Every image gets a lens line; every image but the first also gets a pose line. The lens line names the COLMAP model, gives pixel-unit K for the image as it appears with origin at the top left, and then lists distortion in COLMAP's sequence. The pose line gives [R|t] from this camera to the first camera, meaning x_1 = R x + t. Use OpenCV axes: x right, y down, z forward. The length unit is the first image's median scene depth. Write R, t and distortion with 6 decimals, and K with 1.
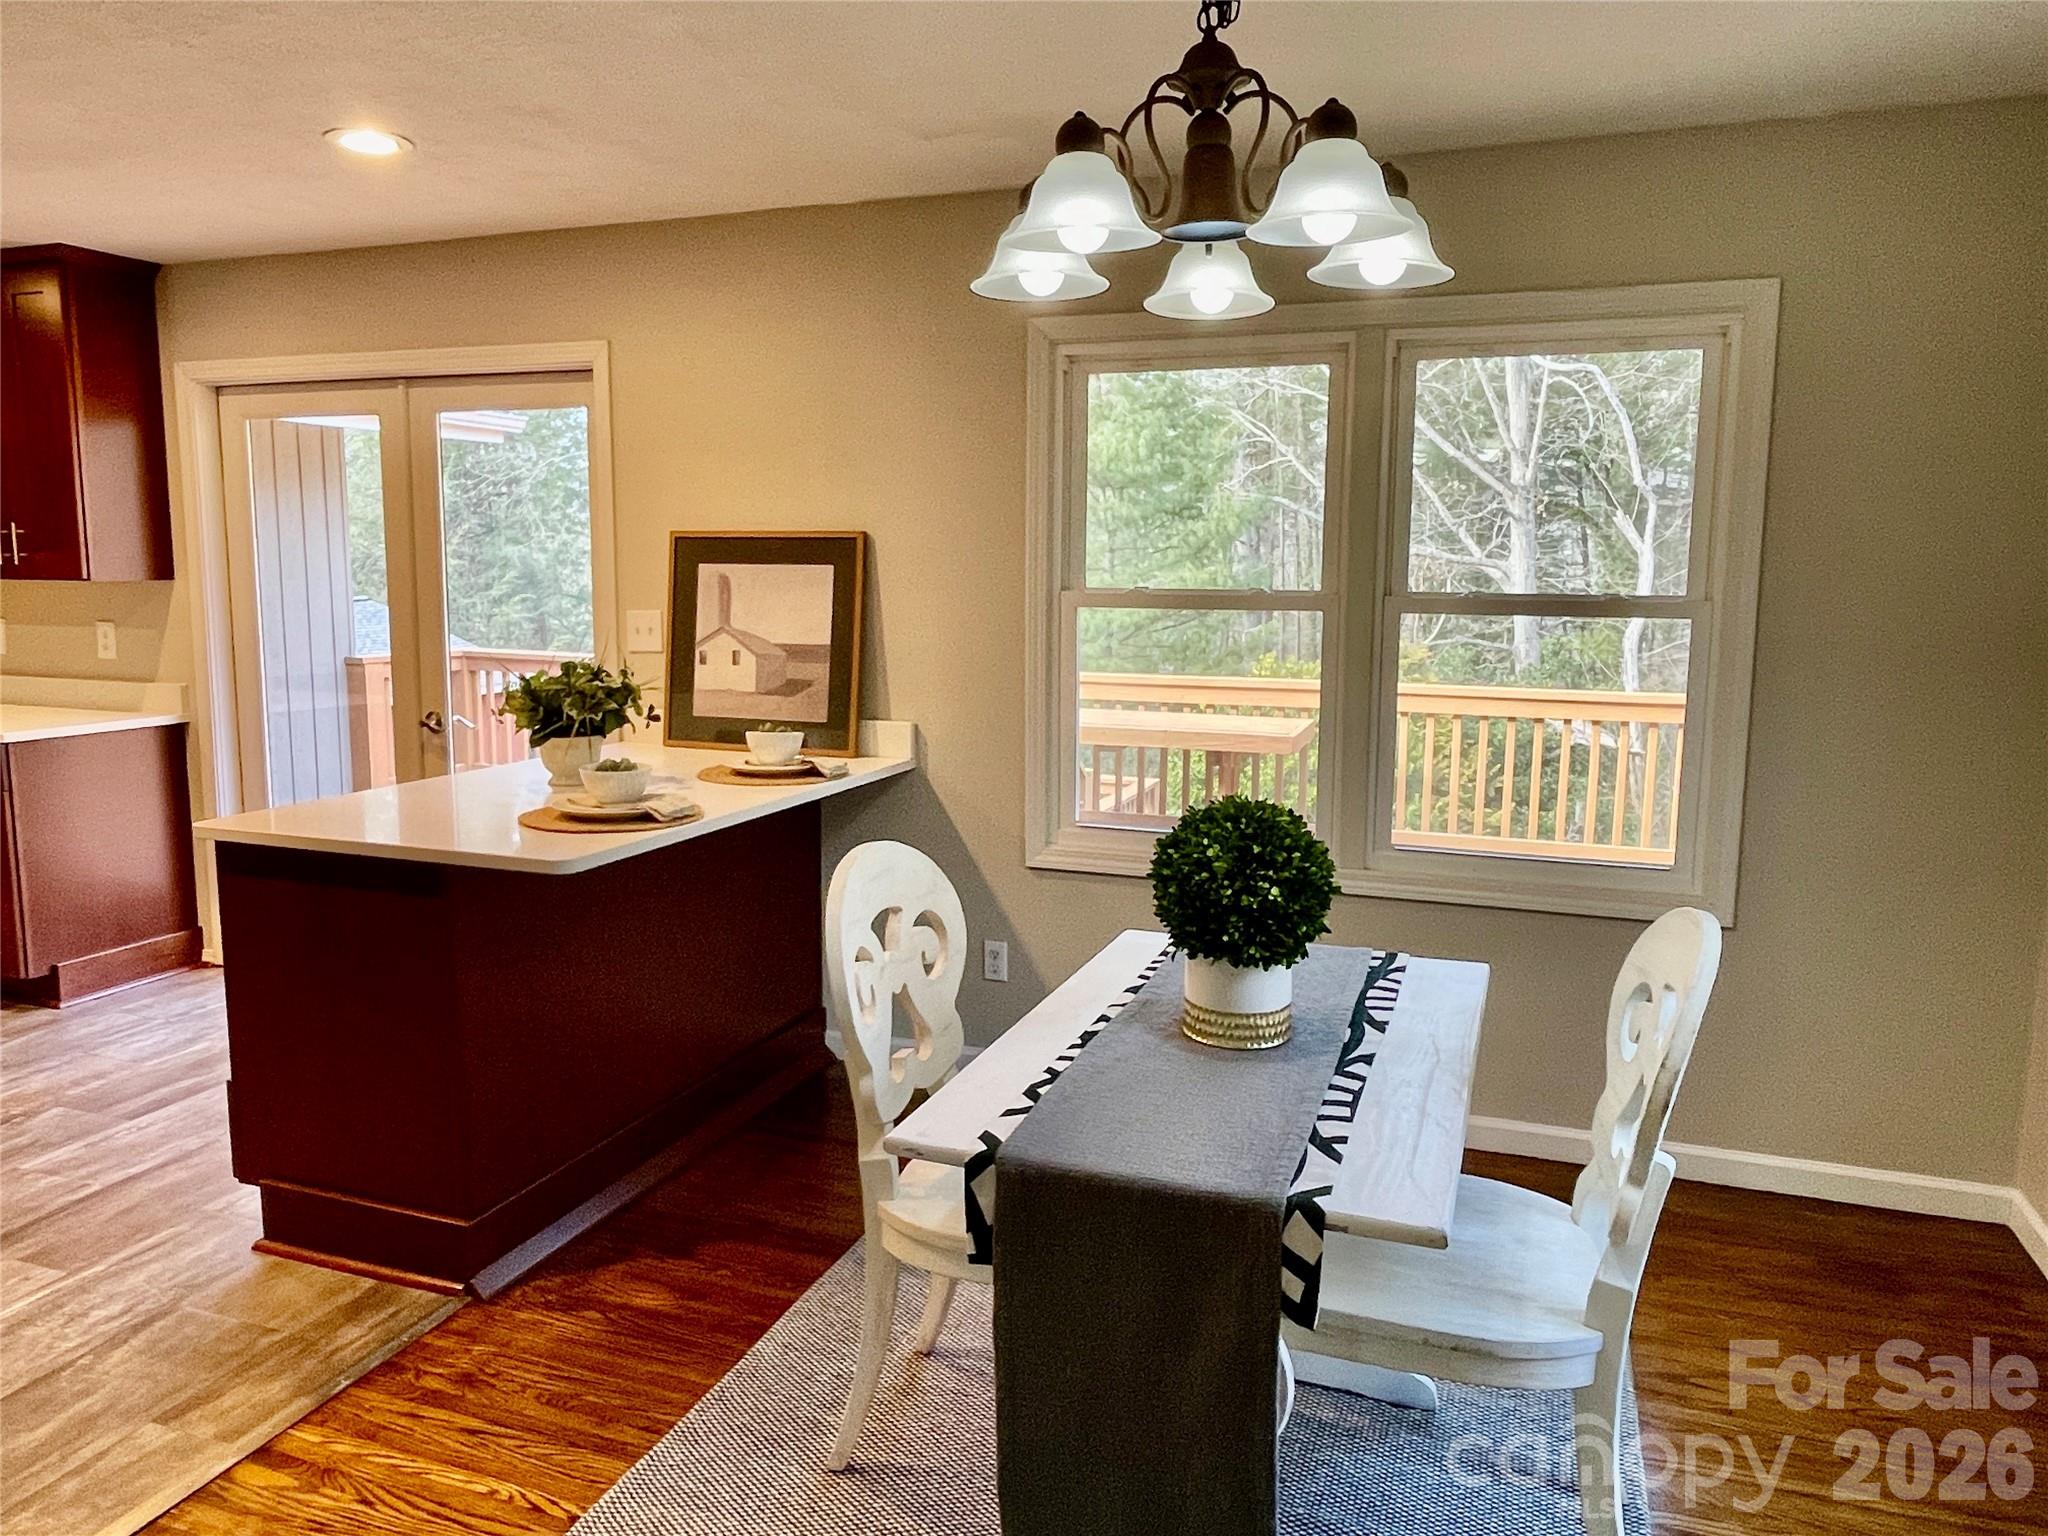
lens RADIAL K [[1406.6, 0, 1016.8], [0, 1406.6, 757.9], [0, 0, 1]] dist [0.001691, 0.002609]
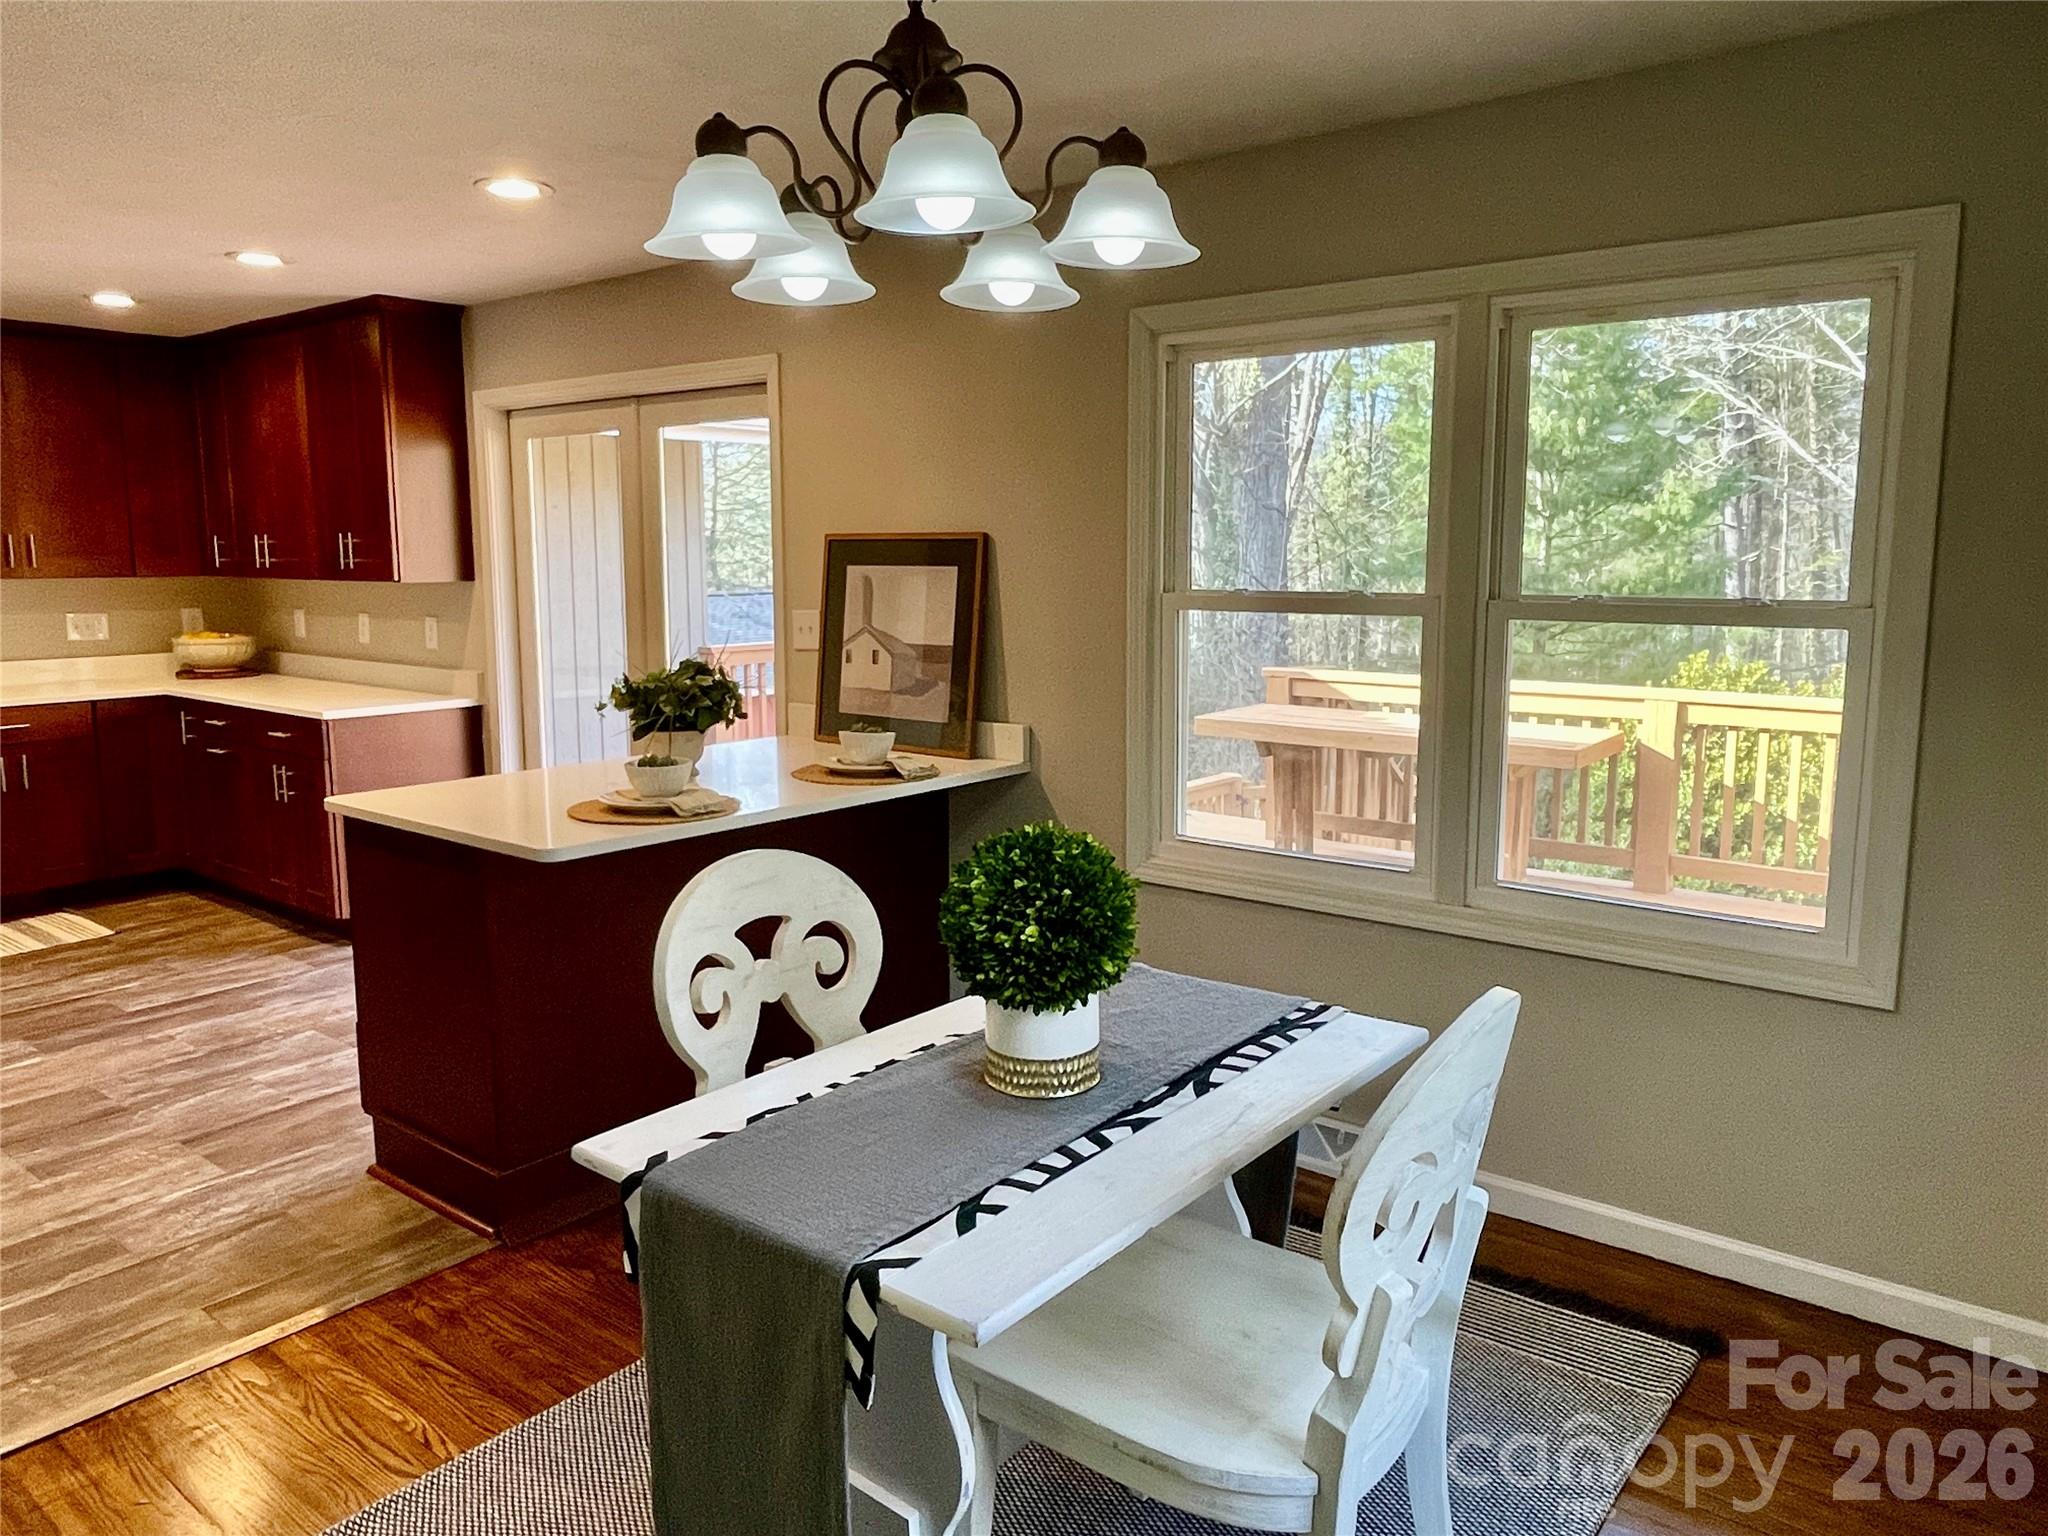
lens RADIAL K [[1406.6, 0, 1024.7], [0, 1406.6, 756.0], [0, 0, 1]] dist [0.001691, 0.002609]
pose [[0.949868, 0.036332, -0.310532, 0.304659], [-0.034522, 0.999340, 0.011326, -0.019735], [0.310738, -0.000038, 0.950496, 0.080209]]
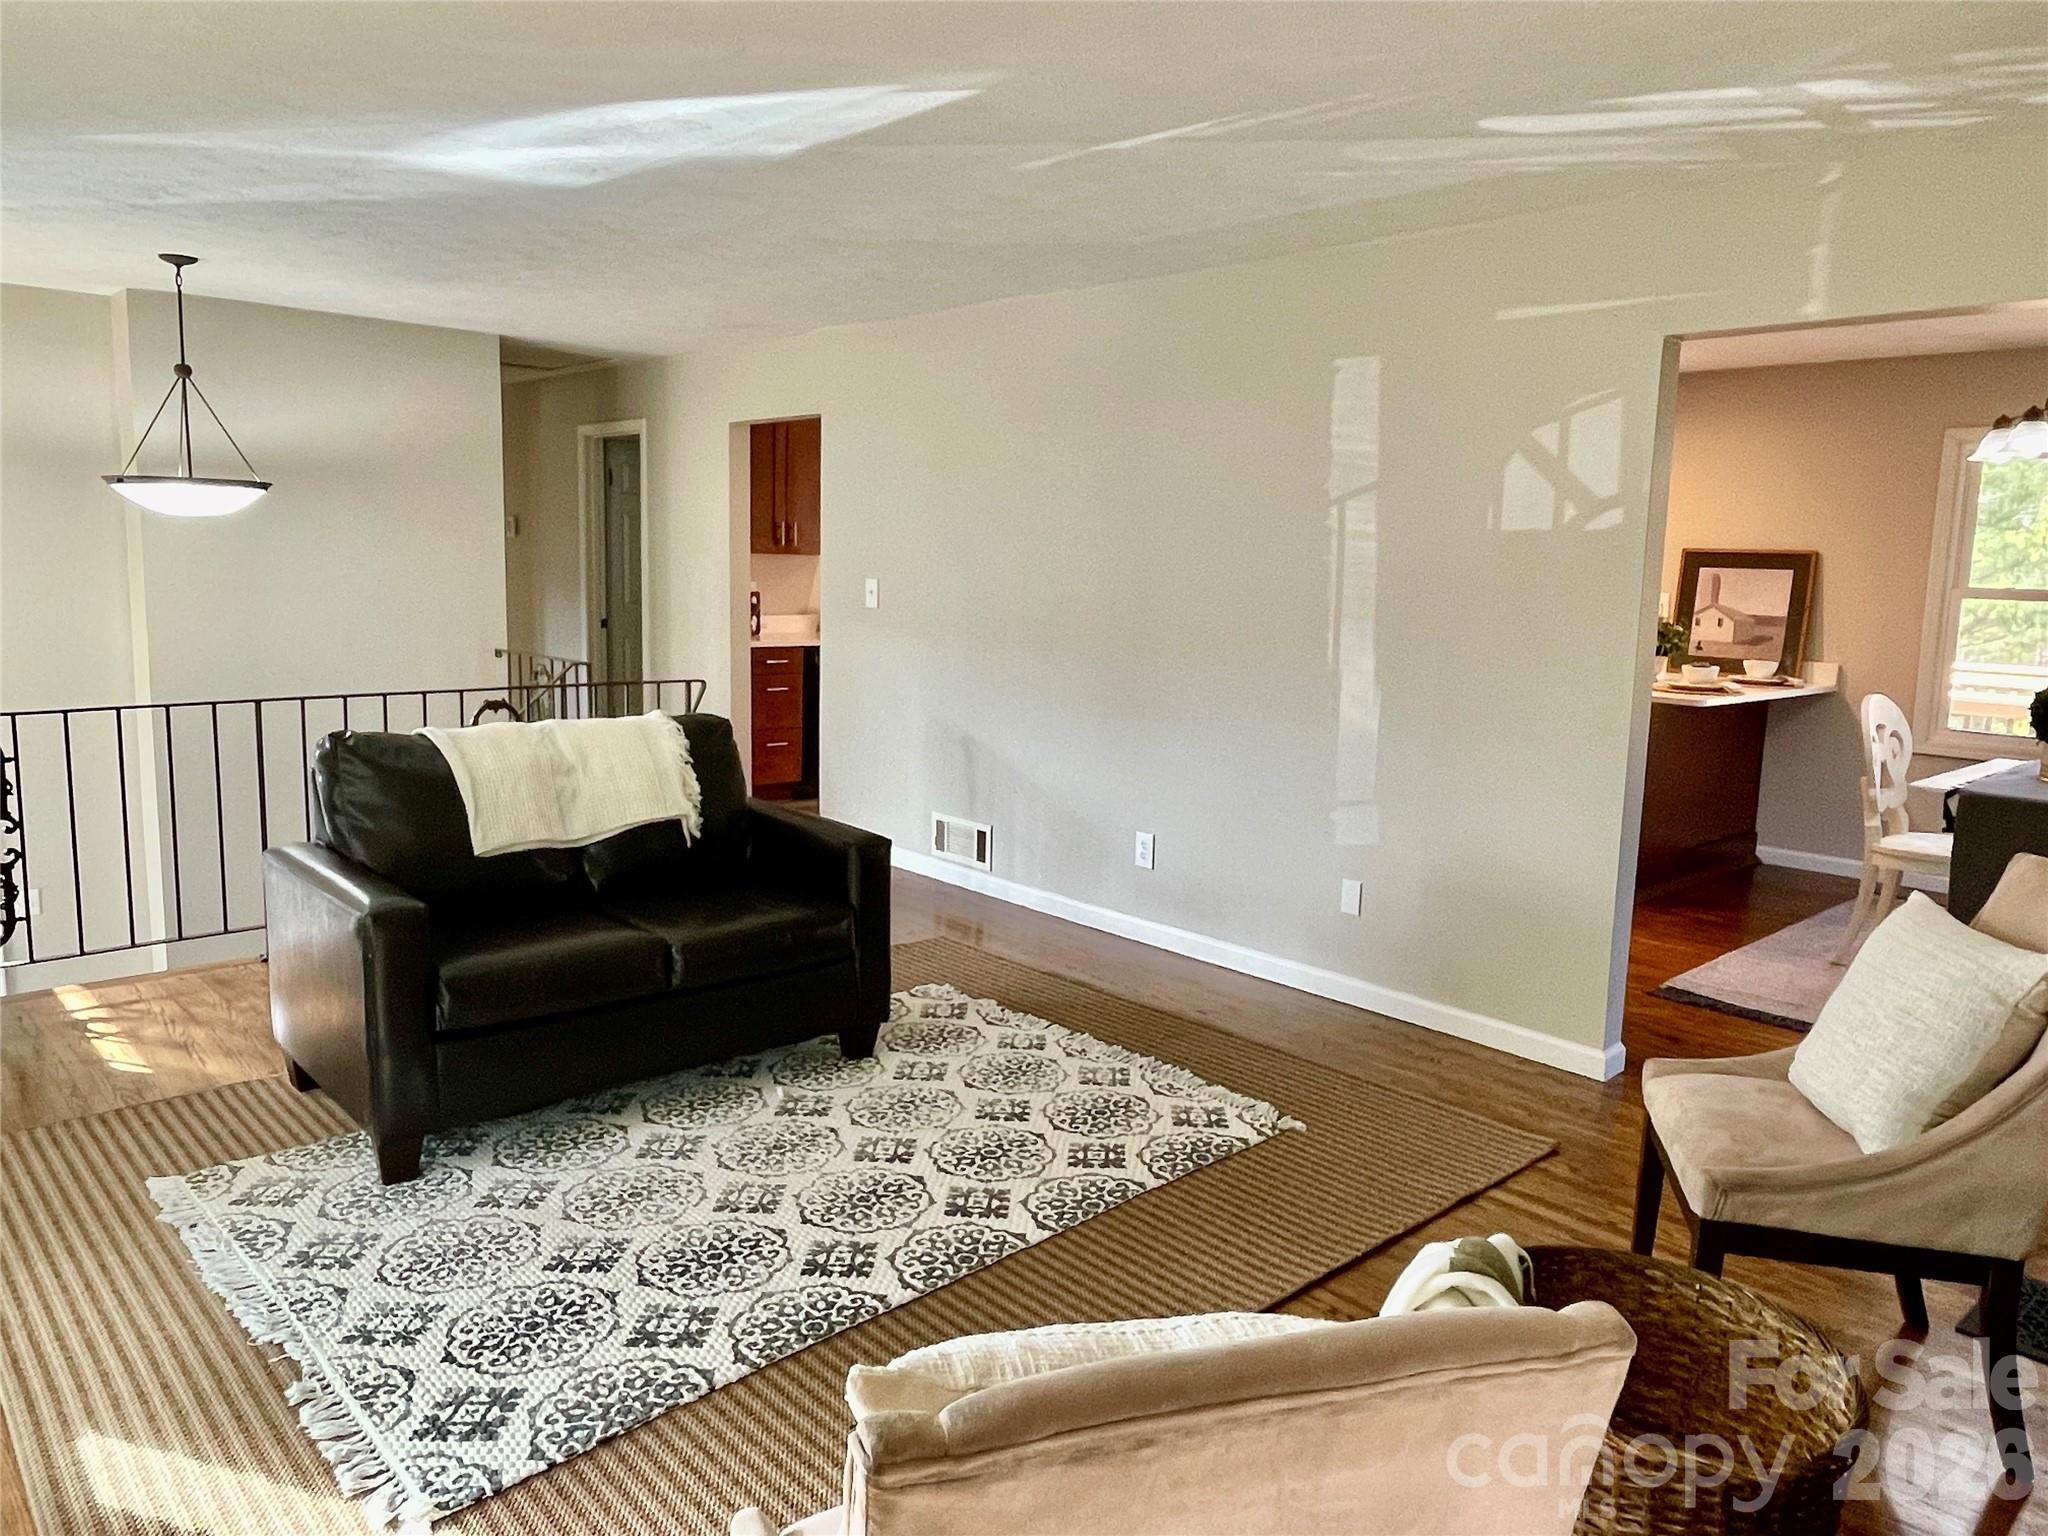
lens RADIAL K [[1406.6, 0, 1013.9], [0, 1406.6, 748.7], [0, 0, 1]] dist [0.001691, 0.002609]
pose [[0.886530, 0.081904, -0.455363, -0.228329], [-0.085185, 0.996276, 0.013353, 0.183656], [0.454761, 0.026952, 0.890206, -1.274204]]
